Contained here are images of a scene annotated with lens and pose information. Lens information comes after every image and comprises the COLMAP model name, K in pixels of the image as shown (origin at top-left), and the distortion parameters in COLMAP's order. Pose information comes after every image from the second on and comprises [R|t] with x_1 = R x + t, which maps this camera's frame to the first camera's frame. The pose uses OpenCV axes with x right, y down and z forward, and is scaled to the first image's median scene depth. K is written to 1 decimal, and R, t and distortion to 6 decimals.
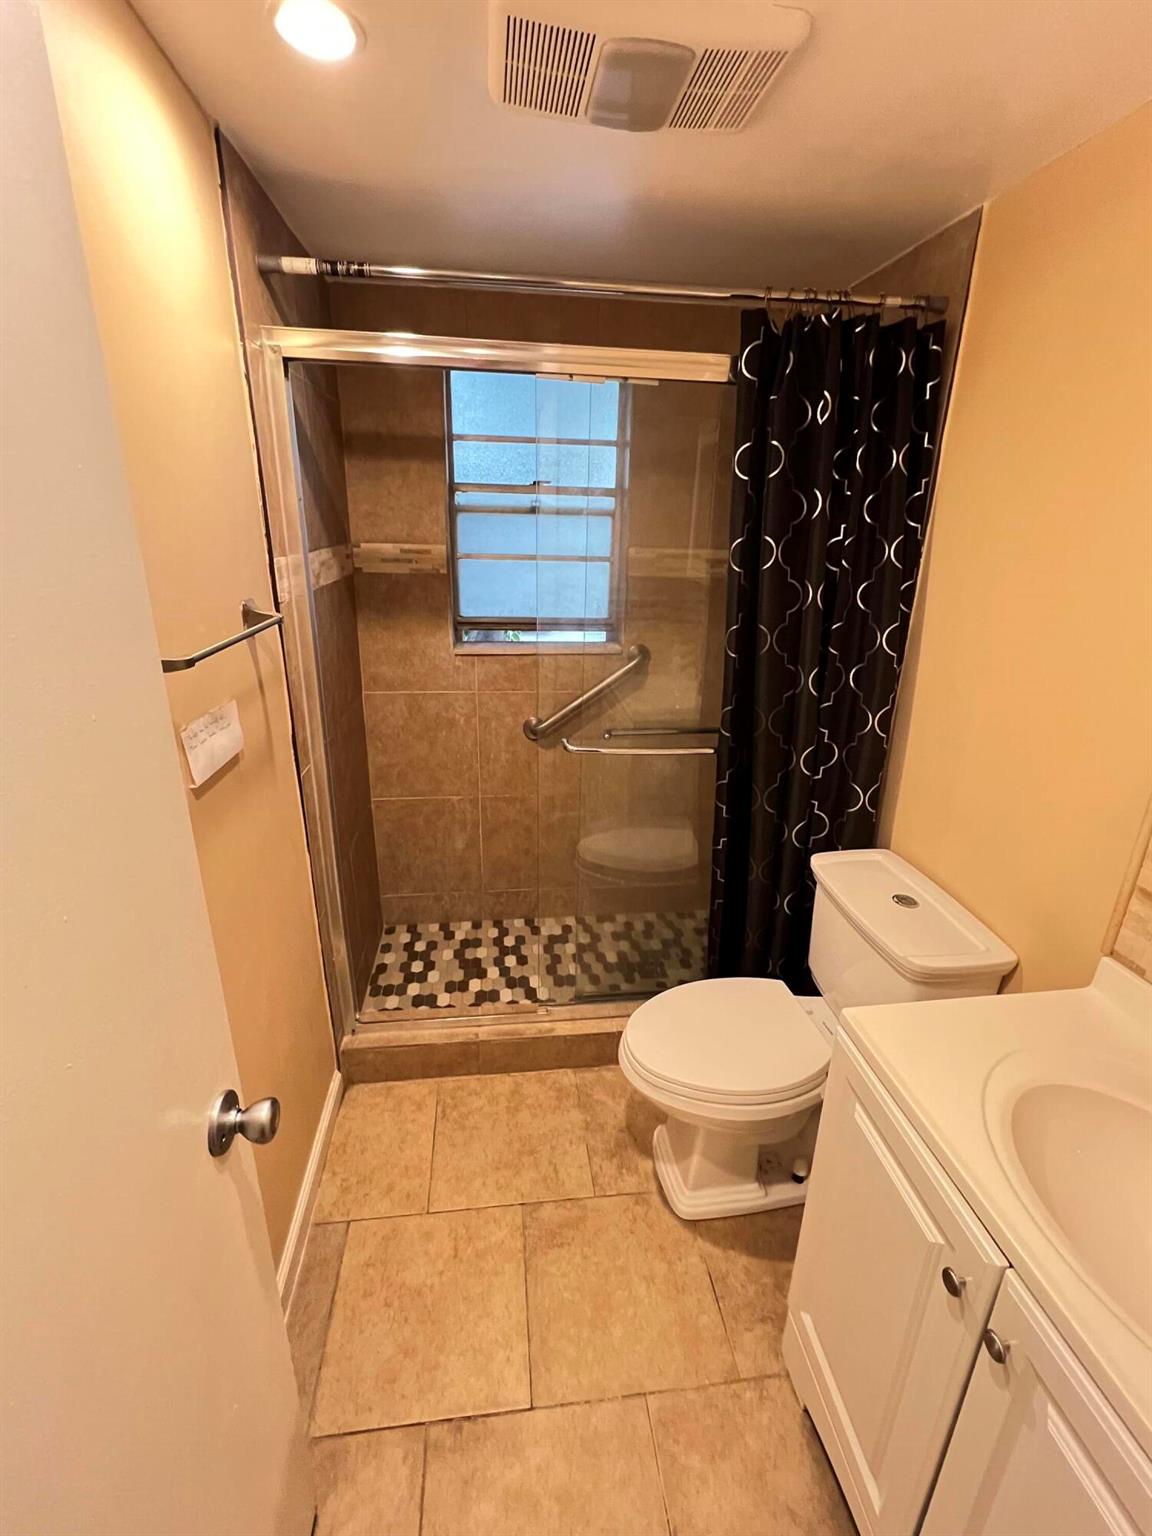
lens RADIAL K [[671.5, 0, 578.8], [0, 671.5, 764.4], [0, 0, 1]] dist [0.000419, 0.000253]
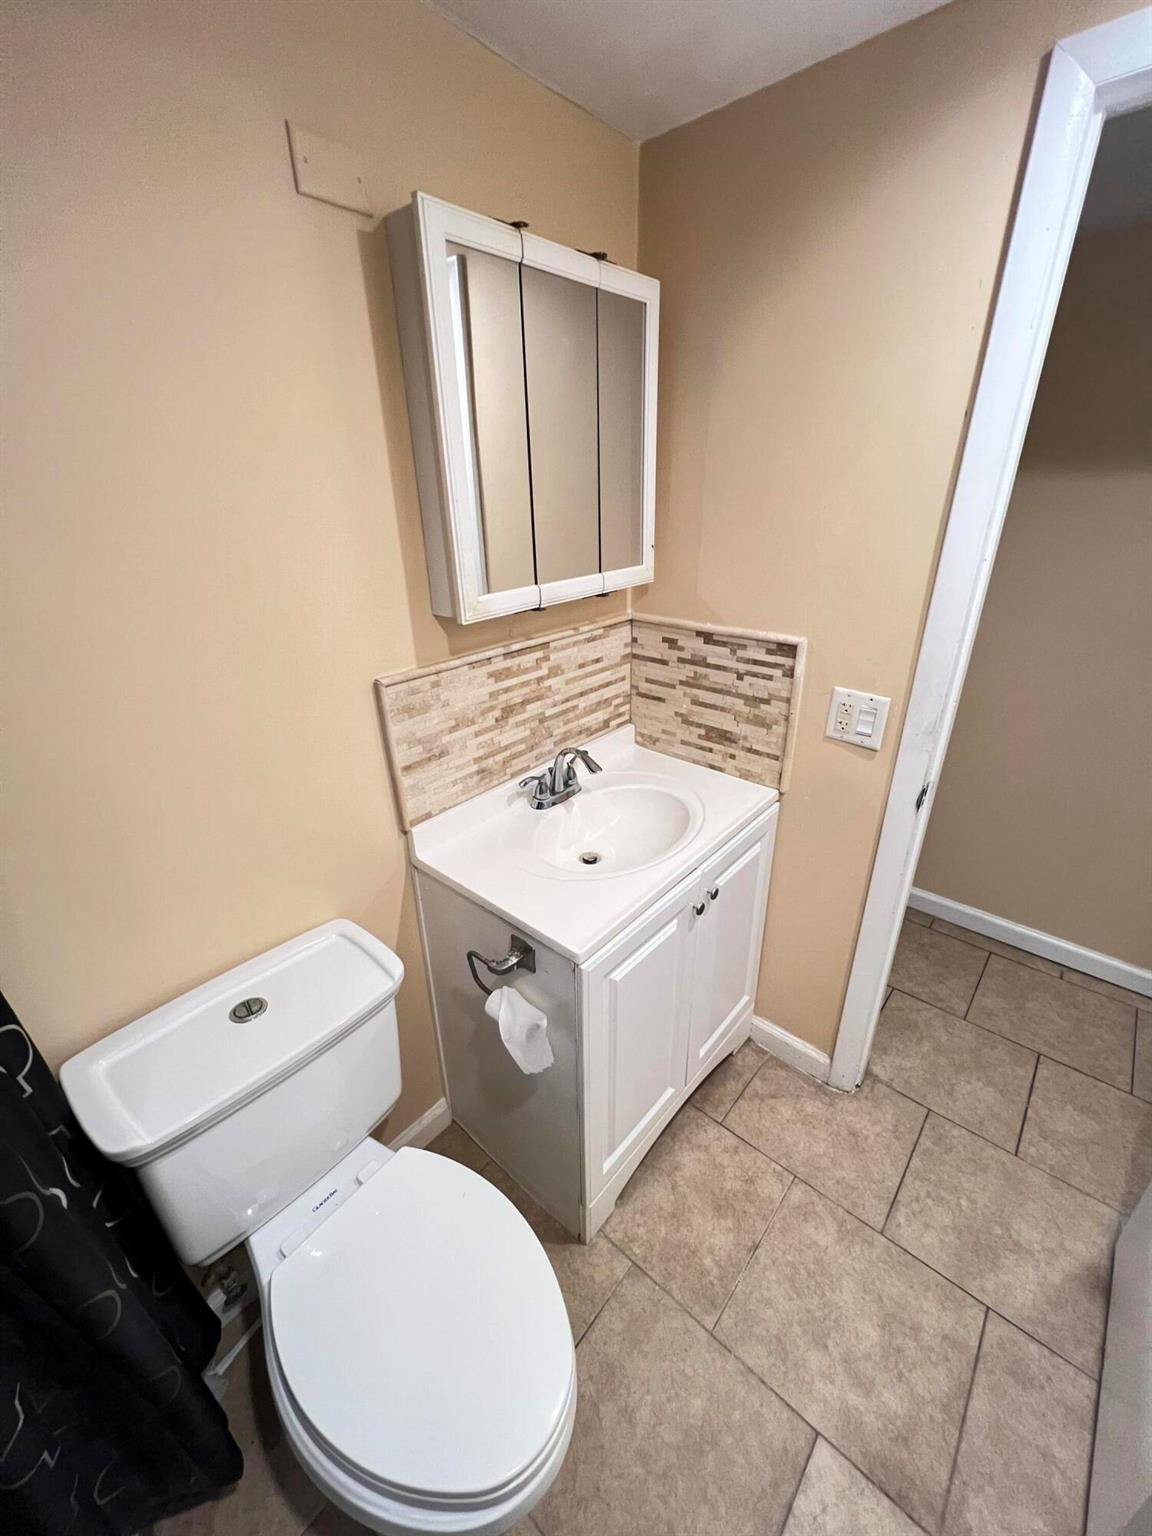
lens RADIAL K [[613.5, 0, 578.2], [0, 613.5, 764.0], [0, 0, 1]] dist [-0.000016, -0.000293]
pose [[-0.663922, -0.318015, 0.676812, -0.118312], [0.252179, 0.756838, 0.602993, -0.331875], [-0.703998, 0.571018, -0.422285, 0.966231]]
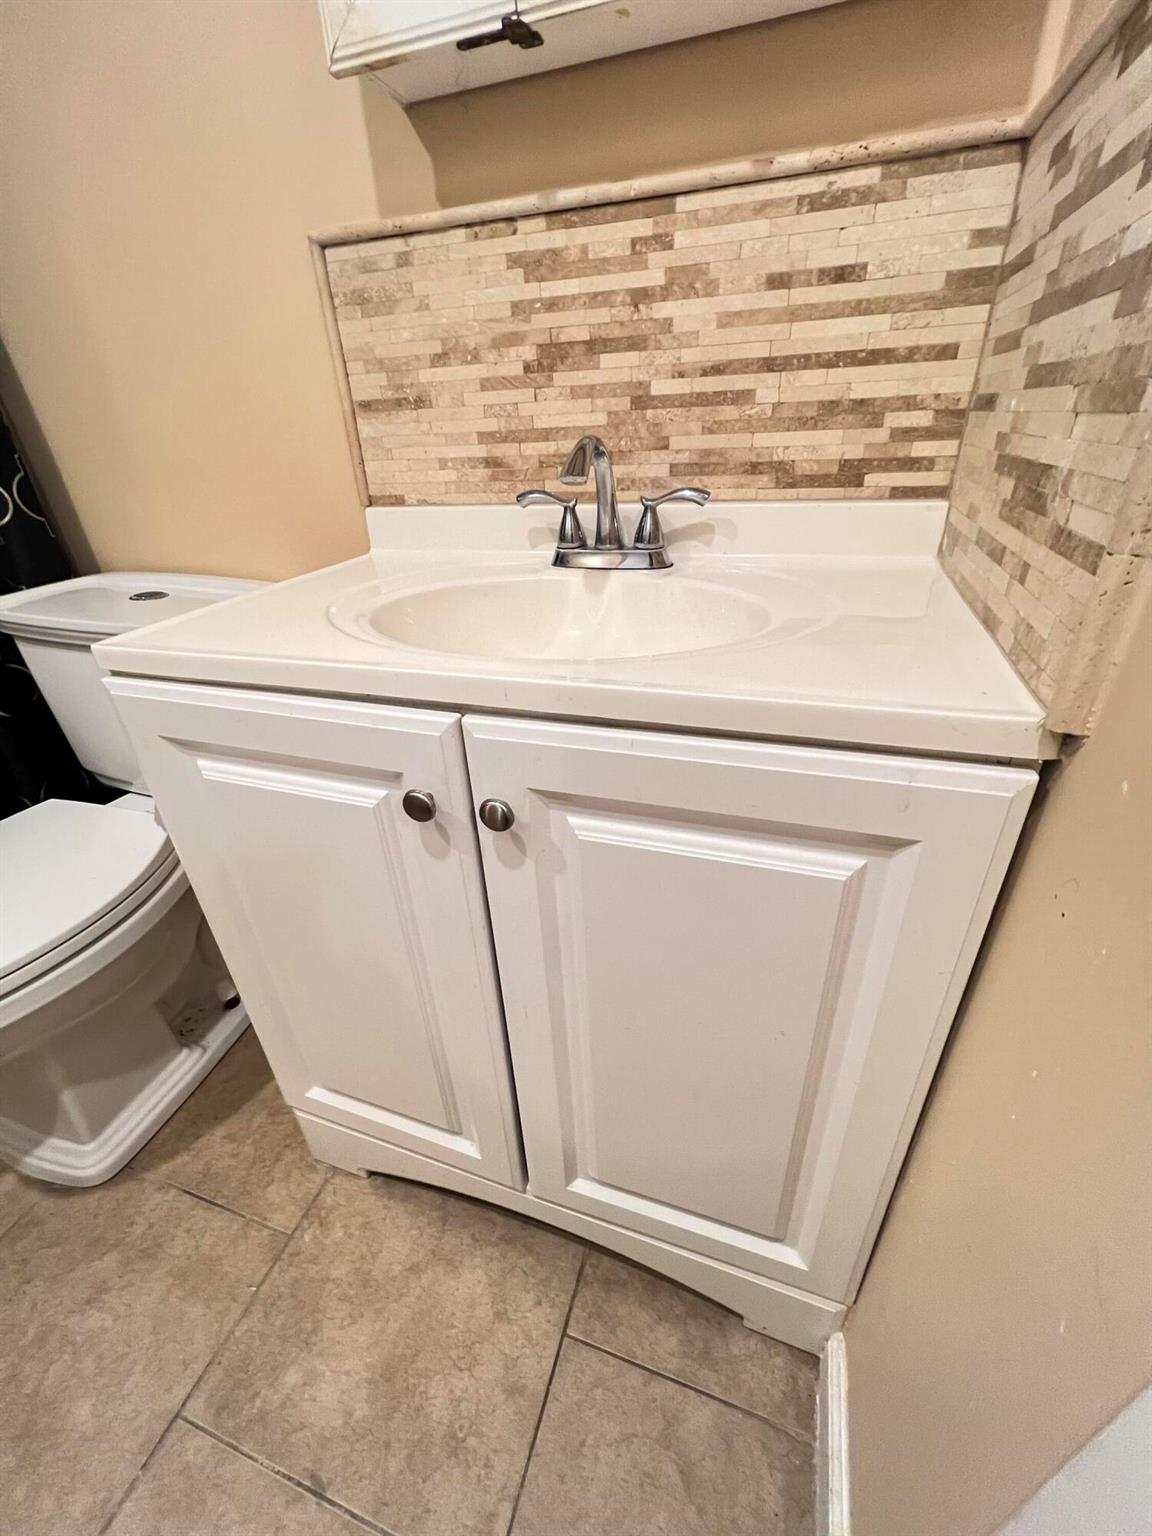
lens RADIAL K [[618.5, 0, 575.9], [0, 618.5, 763.0], [0, 0, 1]] dist [-0.000400, 0.000290]
pose [[0.431483, -0.466171, 0.772339, 0.090218], [0.345415, 0.876266, 0.335926, 0.327275], [-0.833373, 0.121831, 0.539117, 0.298359]]
